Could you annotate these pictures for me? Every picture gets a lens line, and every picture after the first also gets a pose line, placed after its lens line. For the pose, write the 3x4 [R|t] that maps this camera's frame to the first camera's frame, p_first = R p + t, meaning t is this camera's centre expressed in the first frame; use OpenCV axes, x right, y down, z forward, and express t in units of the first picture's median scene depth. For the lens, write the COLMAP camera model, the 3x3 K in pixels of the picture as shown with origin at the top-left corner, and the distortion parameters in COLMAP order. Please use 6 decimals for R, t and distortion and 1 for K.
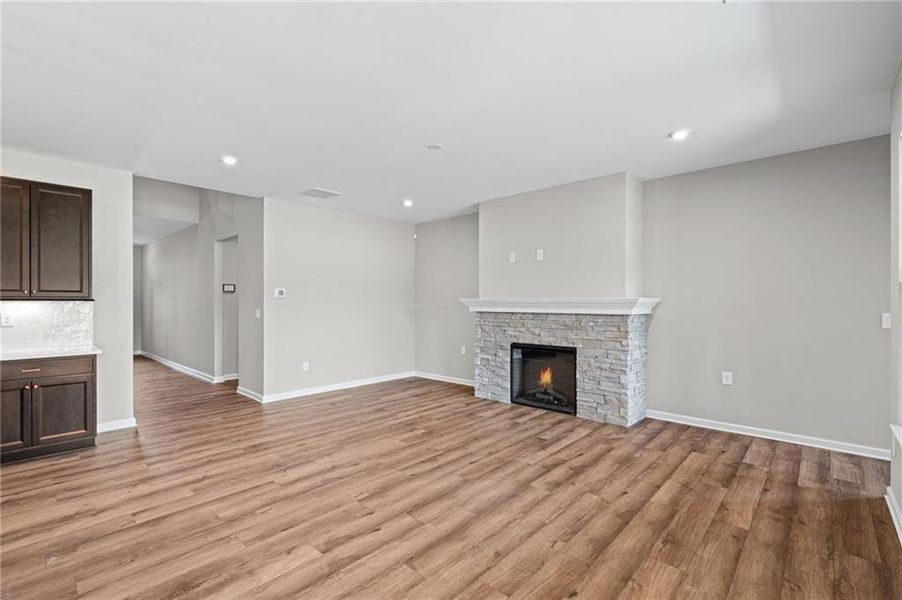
lens RADIAL K [[412.7, 0, 449.7], [0, 412.7, 306.2], [0, 0, 1]] dist [-0.013668, 0.001233]
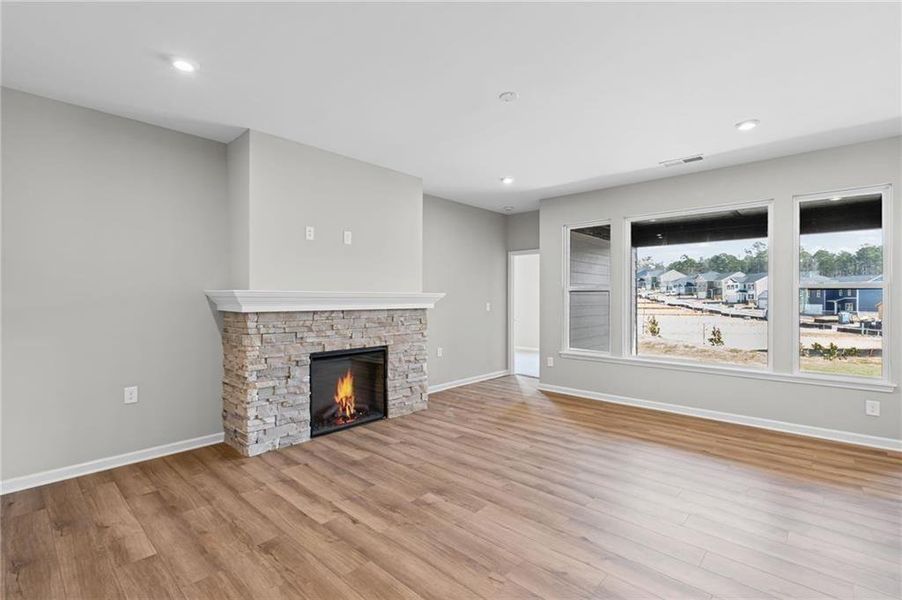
lens RADIAL K [[412.7, 0, 448.7], [0, 412.7, 295.0], [0, 0, 1]] dist [-0.013668, 0.001233]
pose [[-0.004269, 0.005697, 0.999975, -0.640705], [0.005842, 0.999967, -0.005672, -0.008260], [-0.999974, 0.005817, -0.004302, 0.871516]]
